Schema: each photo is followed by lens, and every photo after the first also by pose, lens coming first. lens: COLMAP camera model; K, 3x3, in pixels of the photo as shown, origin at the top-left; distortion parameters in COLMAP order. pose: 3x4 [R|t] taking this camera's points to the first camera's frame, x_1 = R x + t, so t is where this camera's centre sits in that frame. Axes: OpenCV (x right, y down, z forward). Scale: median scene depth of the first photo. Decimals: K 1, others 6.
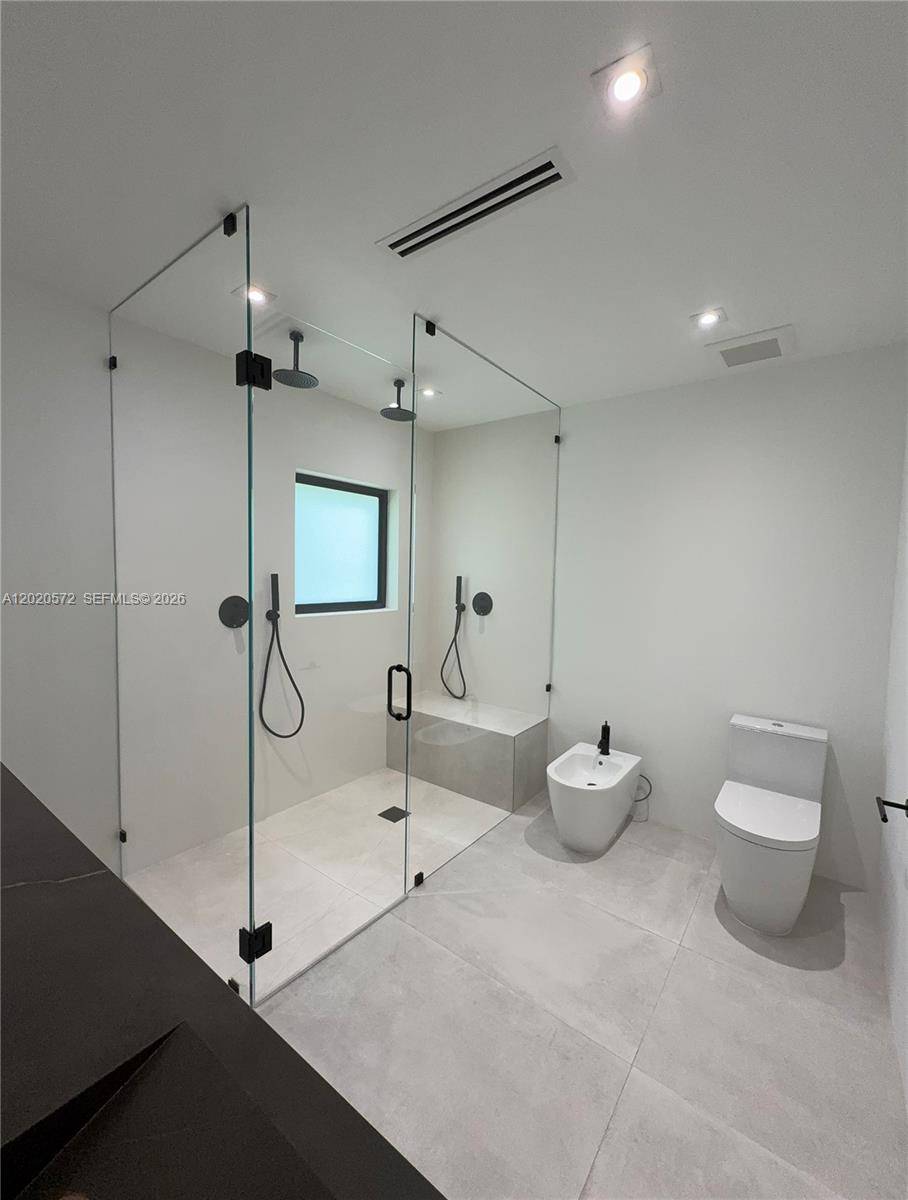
lens RADIAL K [[490.8, 0, 454.0], [0, 490.8, 600.0], [0, 0, 1]] dist [-0.001904, 0.000118]
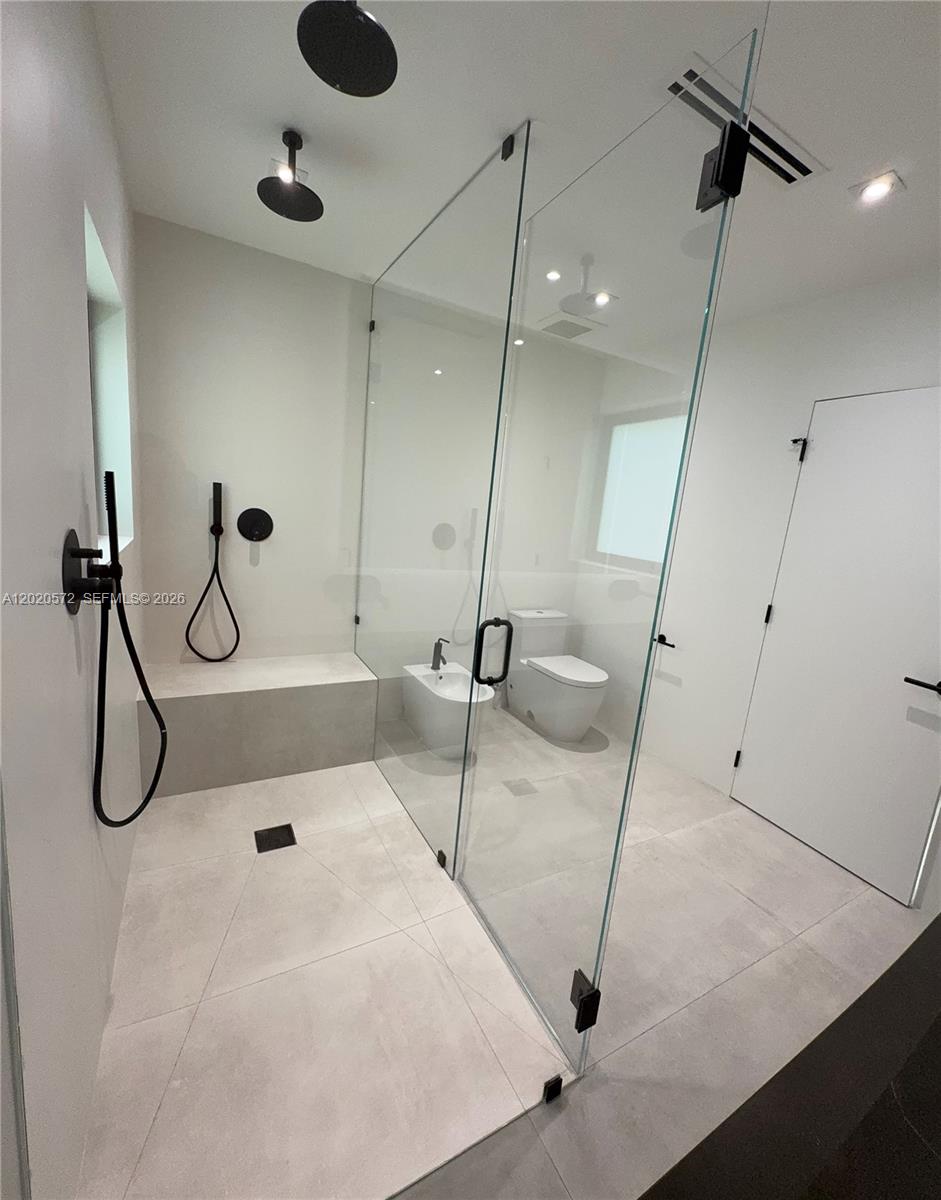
lens RADIAL K [[502.1, 0, 470.5], [0, 502.1, 600.0], [0, 0, 1]] dist [0.001942, 0.000143]
pose [[0.389763, -0.151475, 0.908372, -0.742505], [-0.033079, 0.983441, 0.178186, -0.035784], [-0.920321, -0.099498, 0.378298, 0.627186]]
